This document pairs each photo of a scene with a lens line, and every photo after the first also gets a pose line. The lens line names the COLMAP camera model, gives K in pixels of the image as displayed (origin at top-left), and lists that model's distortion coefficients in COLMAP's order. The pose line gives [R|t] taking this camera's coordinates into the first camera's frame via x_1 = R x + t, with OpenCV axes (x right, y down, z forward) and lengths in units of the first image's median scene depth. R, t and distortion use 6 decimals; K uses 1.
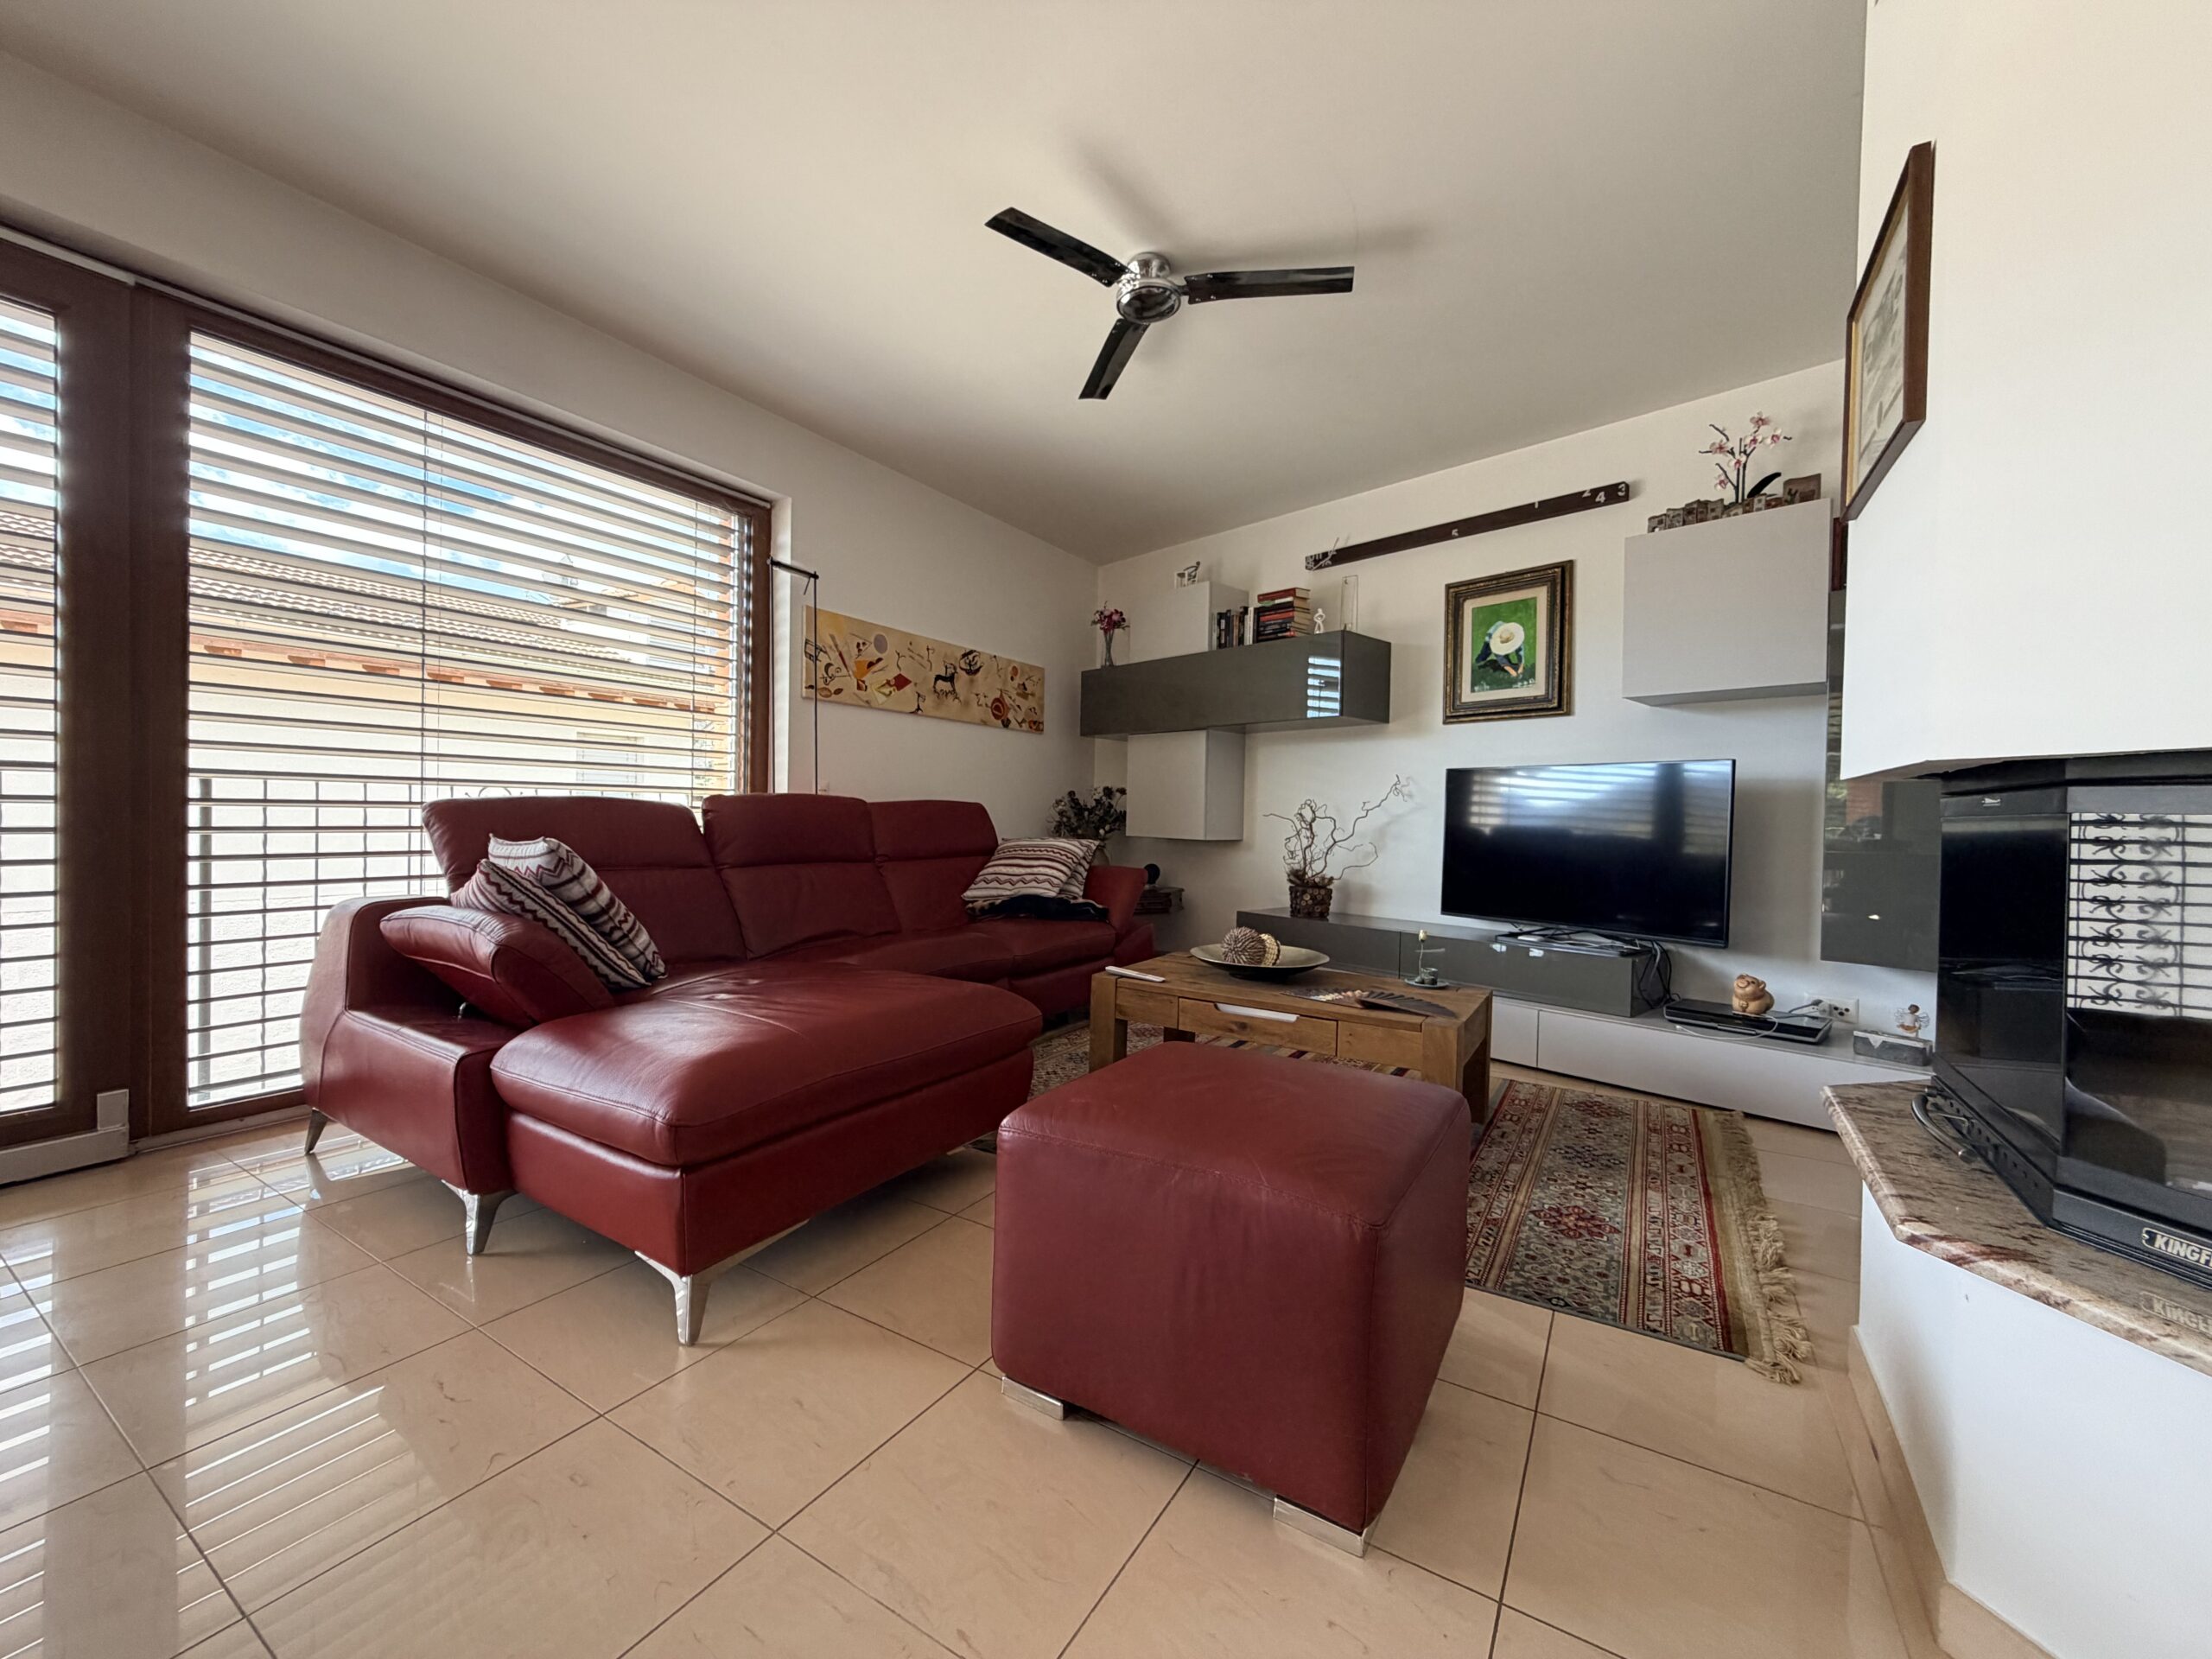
lens RADIAL K [[883.9, 0, 1100.6], [0, 883.9, 820.6], [0, 0, 1]] dist [-0.001993, -0.000062]
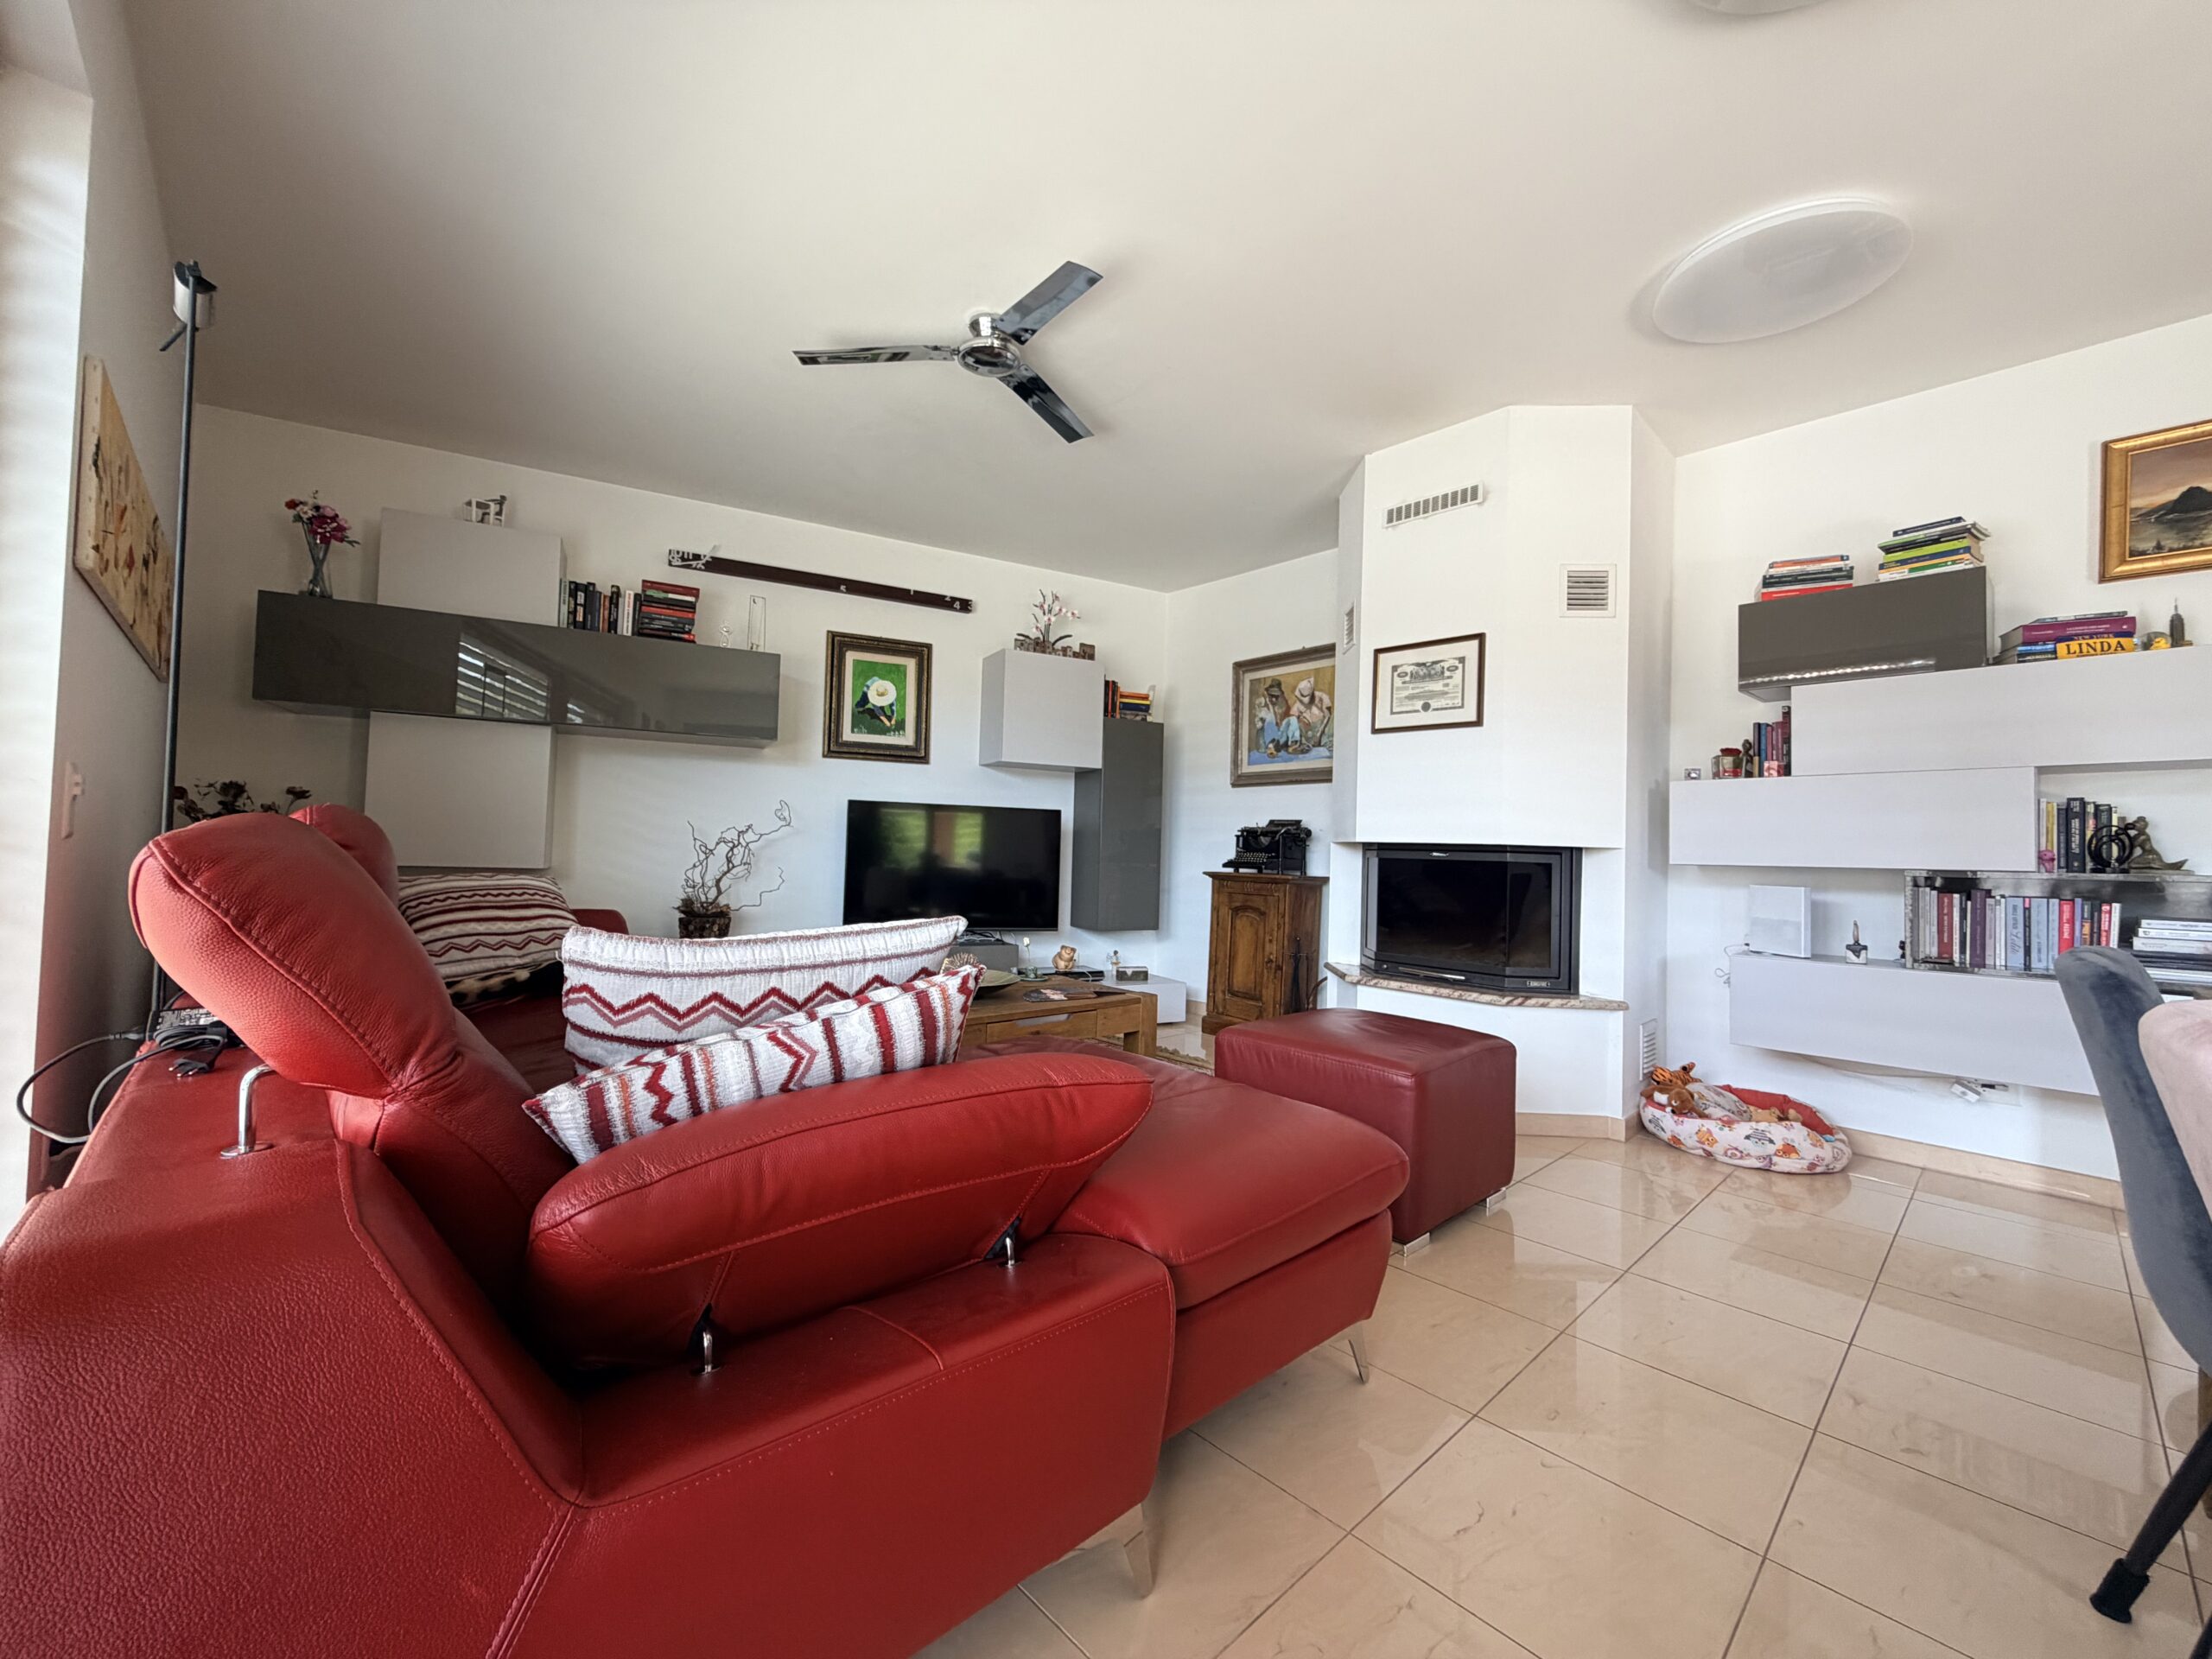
lens RADIAL K [[883.9, 0, 1095.4], [0, 883.9, 829.8], [0, 0, 1]] dist [-0.001993, -0.000062]
pose [[0.264610, 0.011820, 0.964283, -0.597692], [-0.017195, 0.999824, -0.007537, -0.017440], [-0.964202, -0.014586, 0.264767, 0.396889]]
